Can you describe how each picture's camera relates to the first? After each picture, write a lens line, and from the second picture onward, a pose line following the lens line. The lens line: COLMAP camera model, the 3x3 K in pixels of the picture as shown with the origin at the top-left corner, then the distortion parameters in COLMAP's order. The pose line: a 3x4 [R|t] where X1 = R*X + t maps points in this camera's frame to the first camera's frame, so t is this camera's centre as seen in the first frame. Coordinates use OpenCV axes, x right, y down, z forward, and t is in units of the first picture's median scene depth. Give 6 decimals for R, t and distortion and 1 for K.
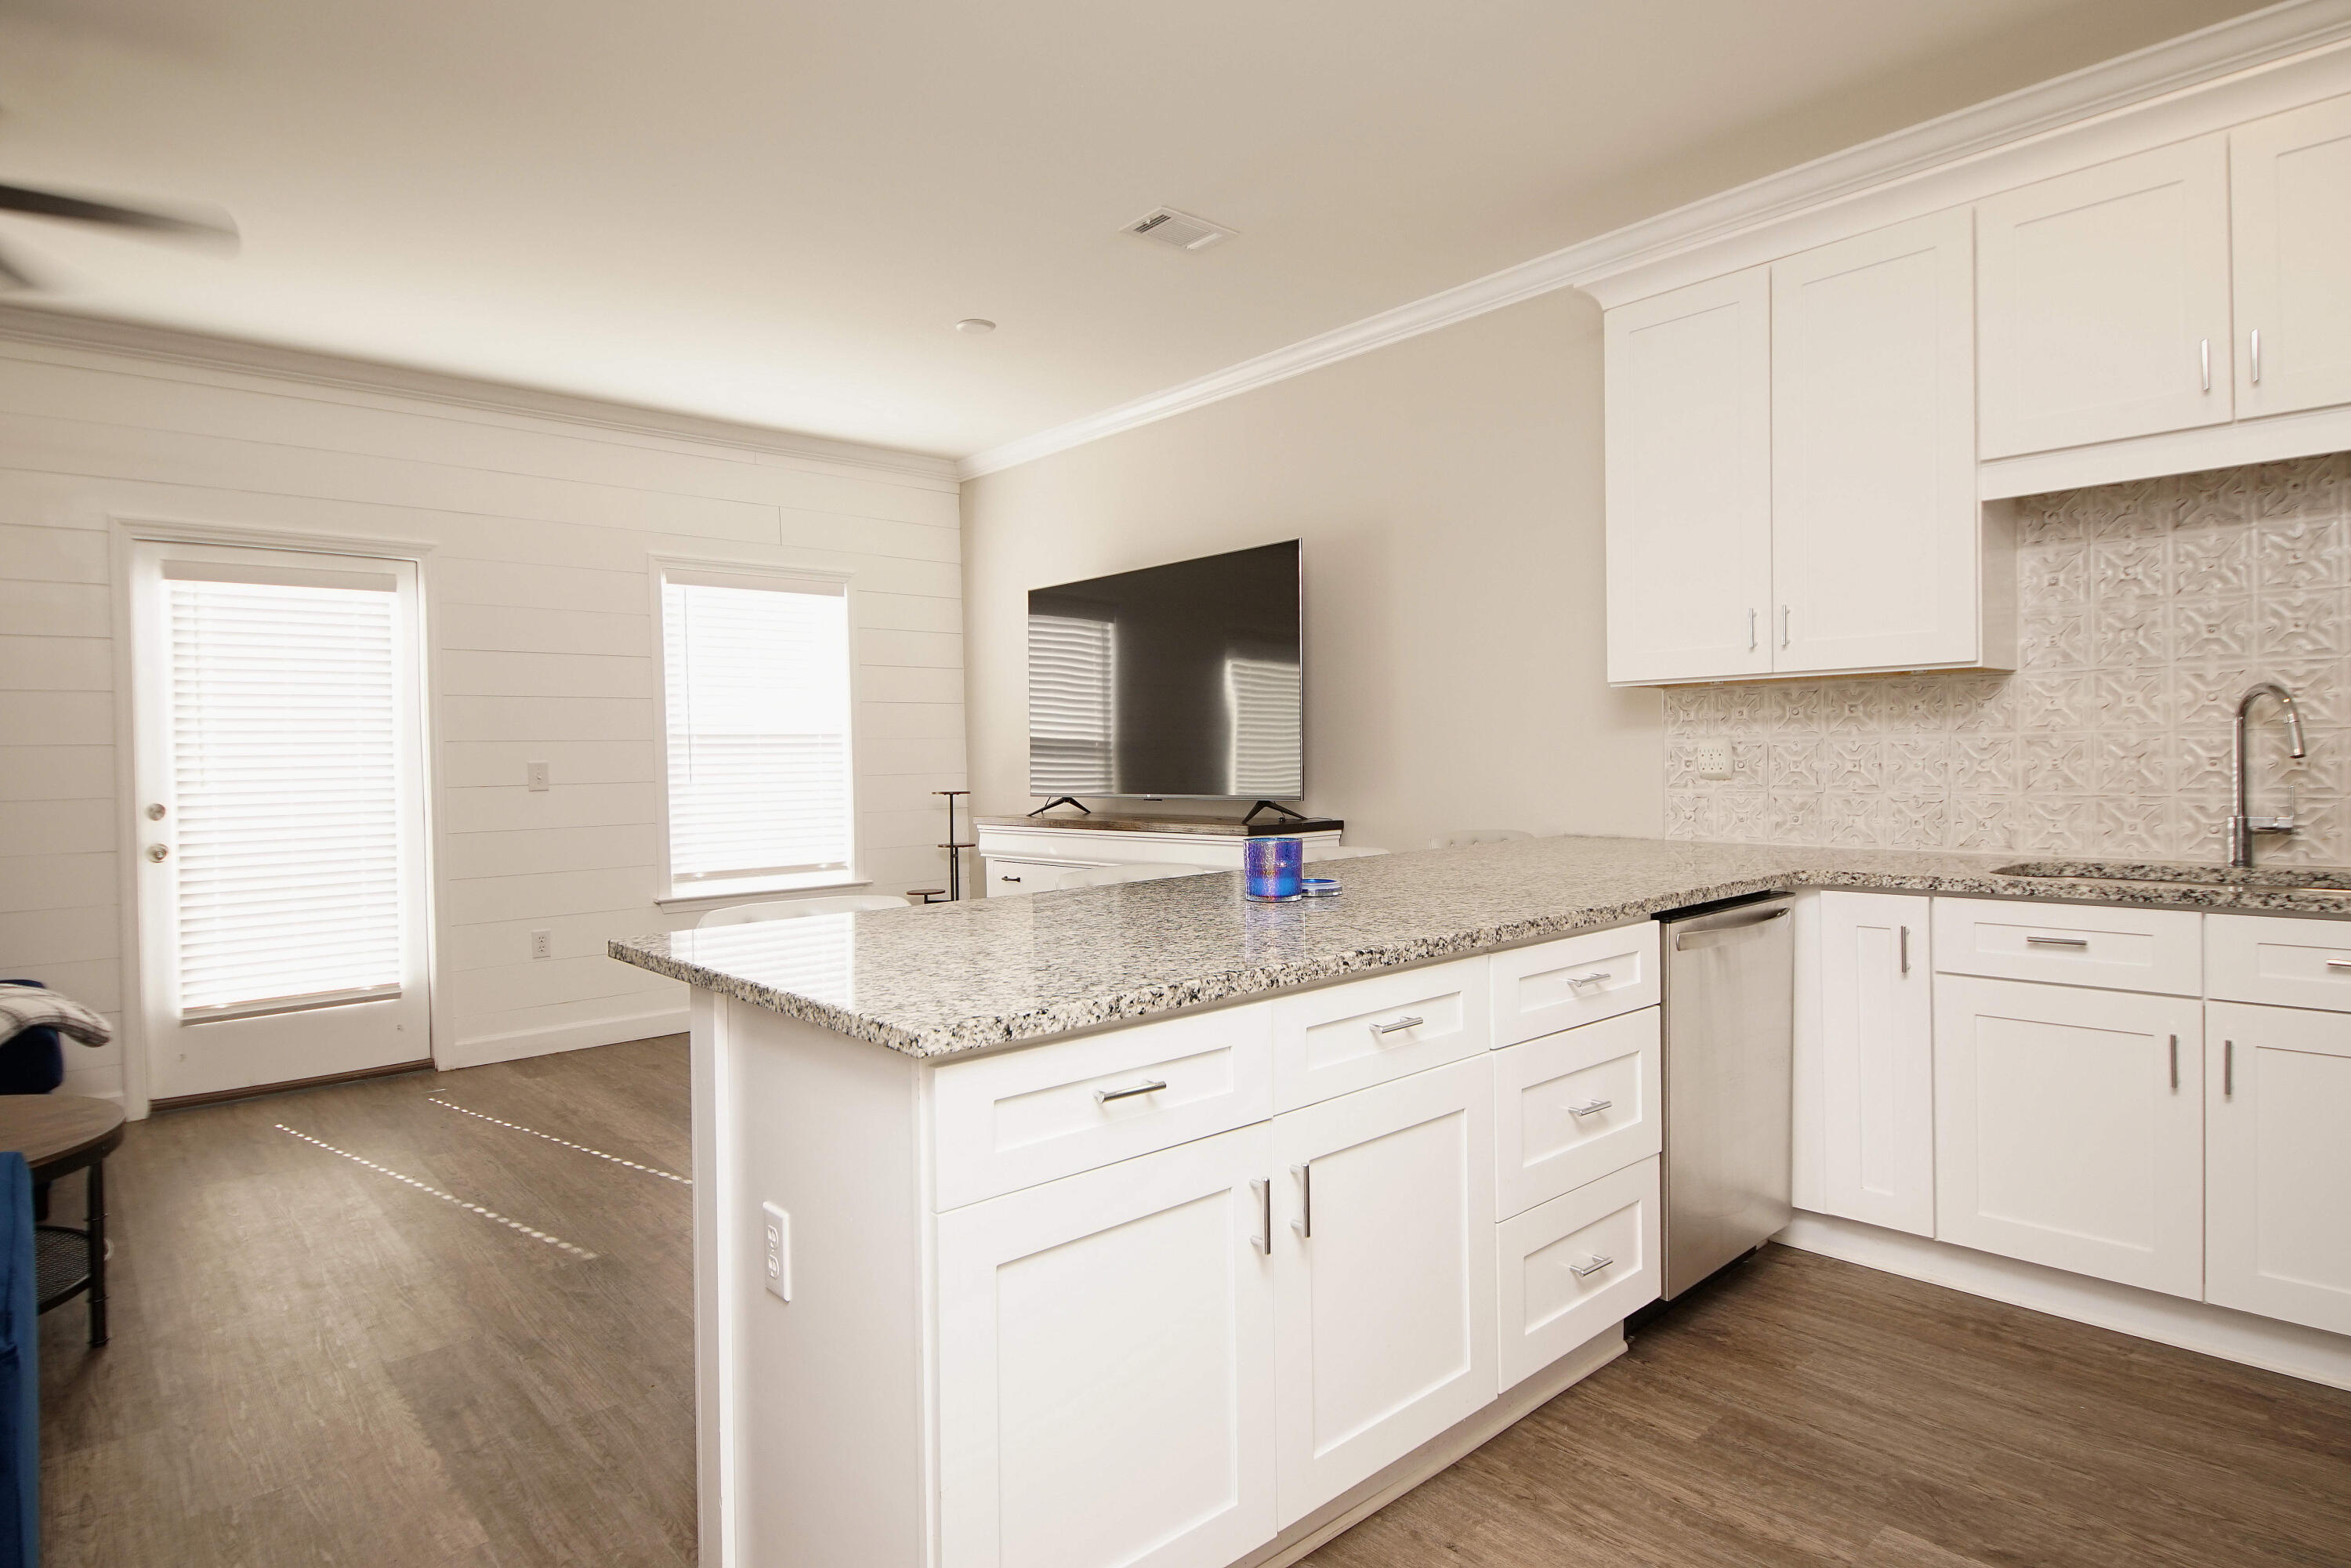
lens RADIAL K [[1259.1, 0, 1163.4], [0, 1259.1, 776.6], [0, 0, 1]] dist [0.032498, -0.029941]
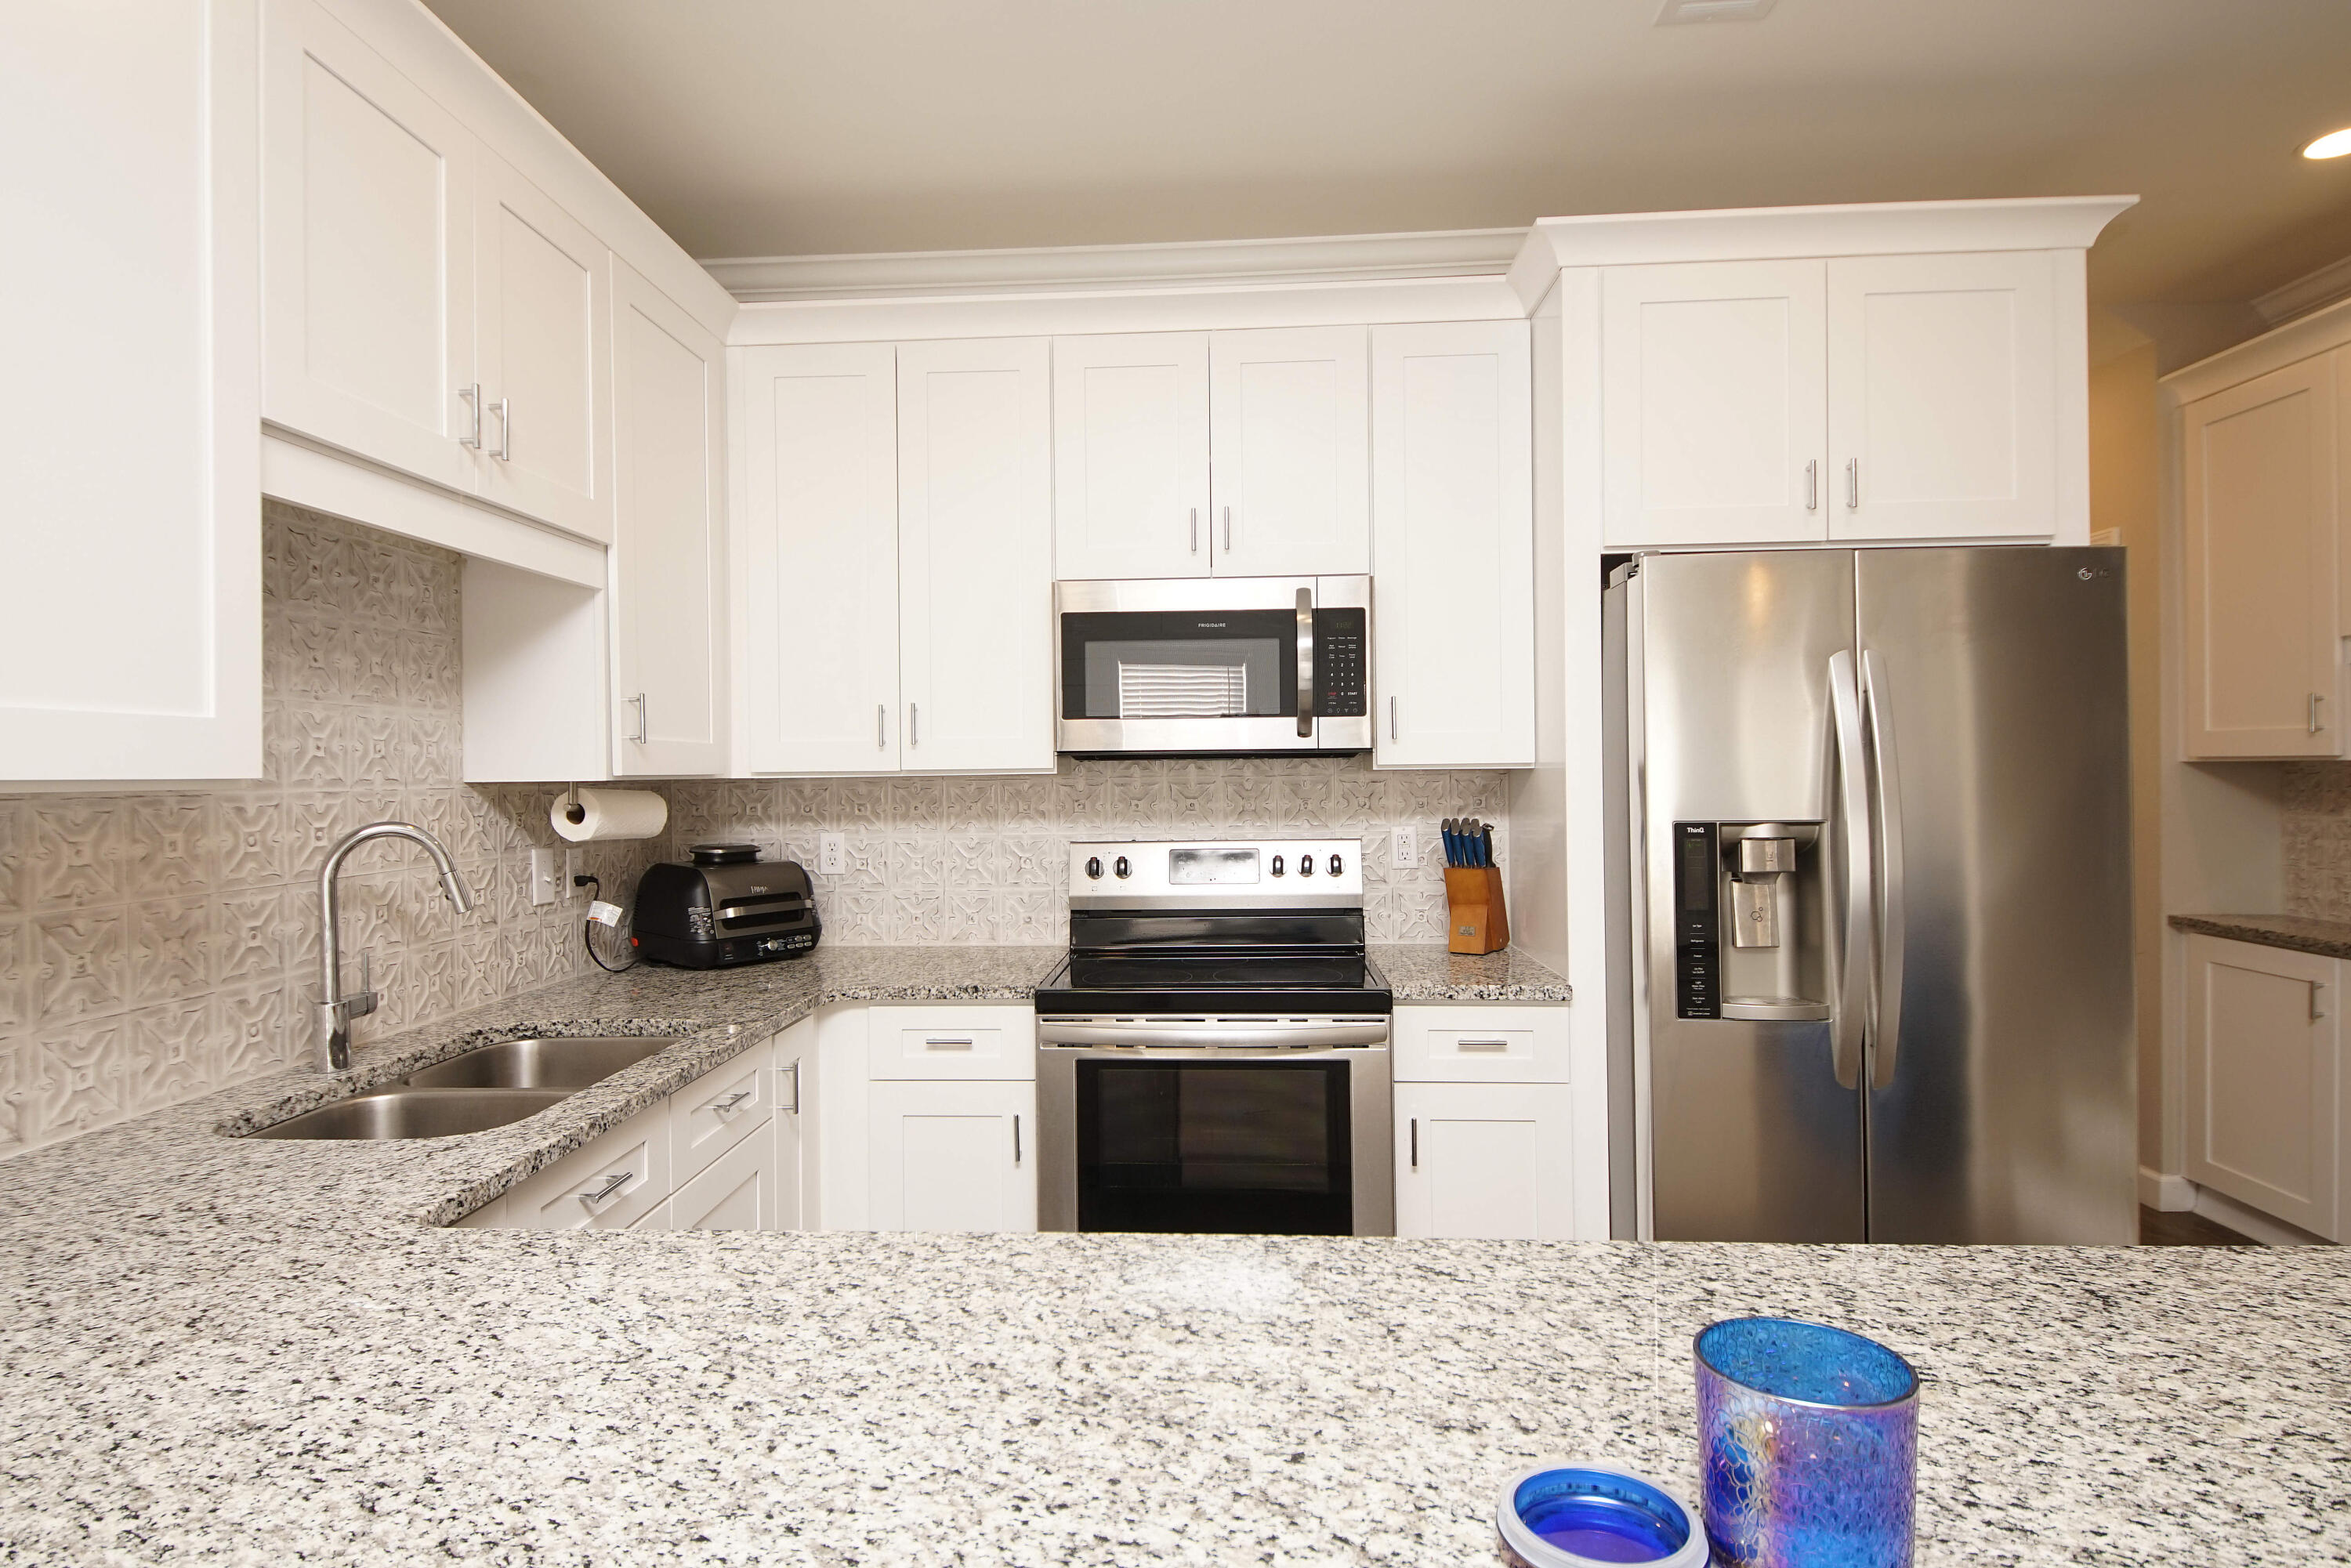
lens RADIAL K [[1259.1, 0, 1159.1], [0, 1259.1, 772.3], [0, 0, 1]] dist [0.032498, -0.029941]
pose [[-0.704850, 0.025288, 0.708905, -0.016491], [0.037376, 0.999300, 0.001516, -0.067825], [-0.708371, 0.027564, -0.705302, 0.931870]]
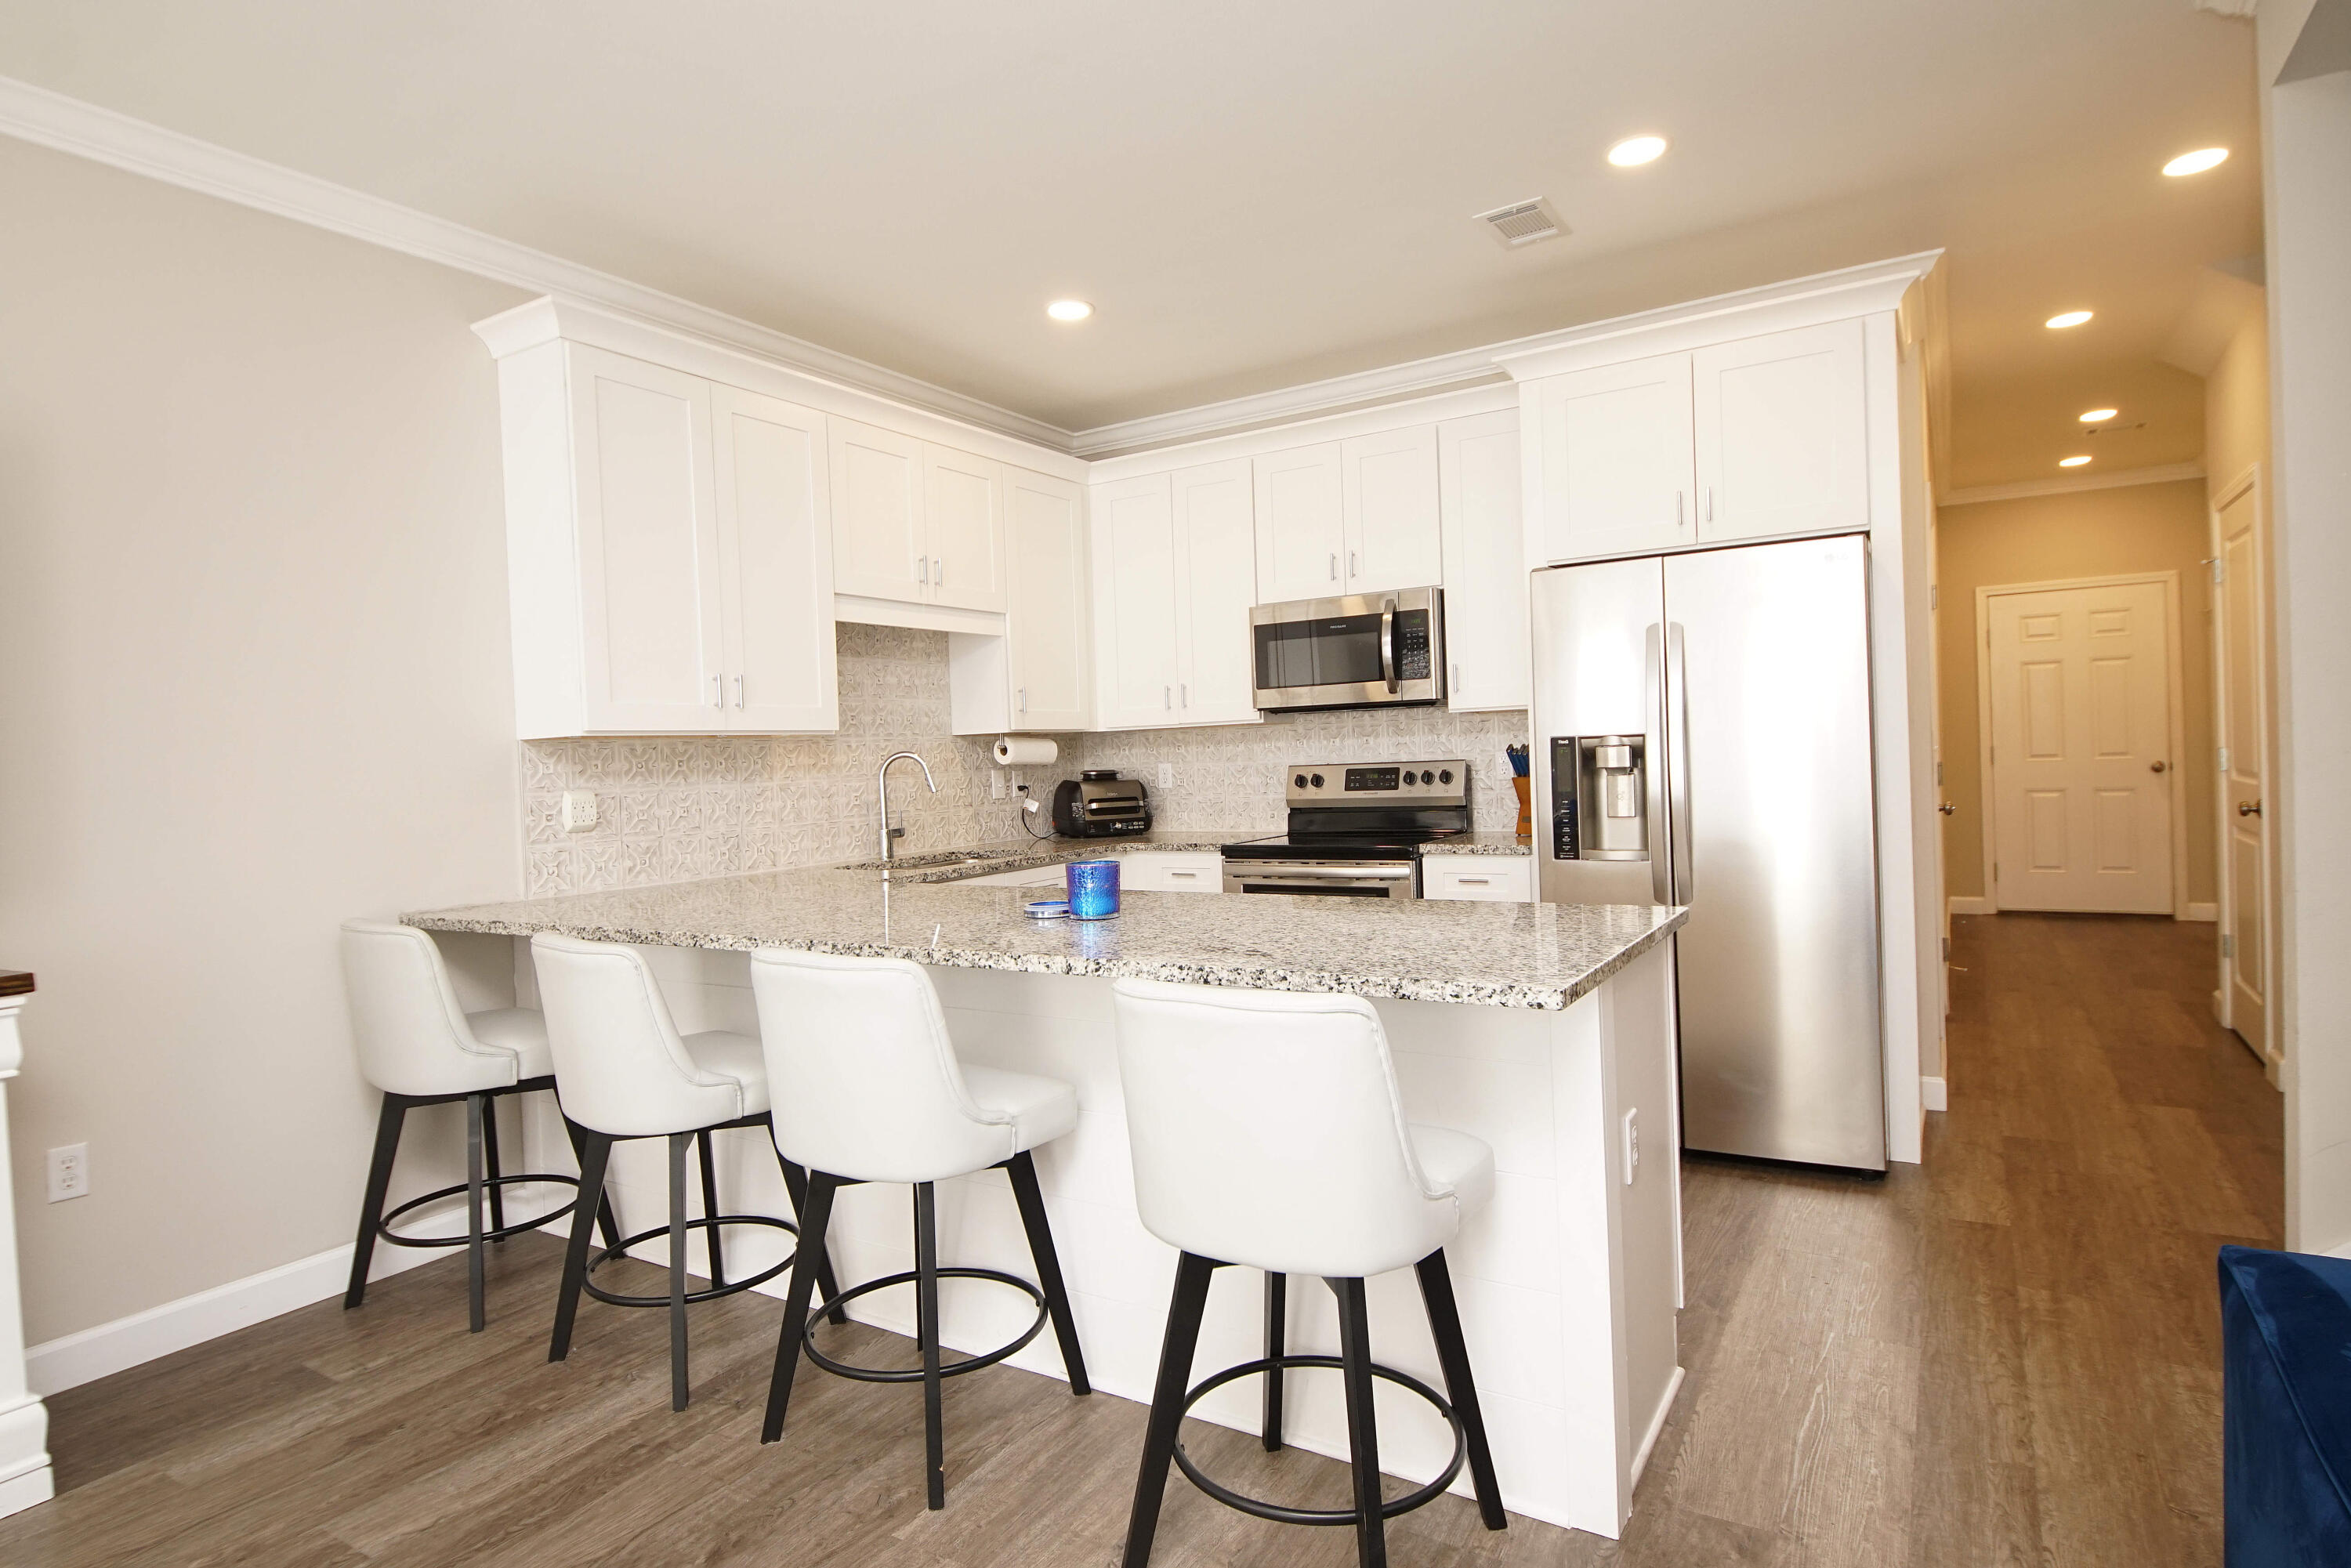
lens RADIAL K [[1259.1, 0, 1165.3], [0, 1259.1, 782.4], [0, 0, 1]] dist [0.032498, -0.029941]
pose [[-0.286801, 0.008560, 0.957952, -0.698051], [0.060322, 0.998137, 0.009141, -0.019256], [-0.956089, 0.060407, -0.286783, 0.888532]]
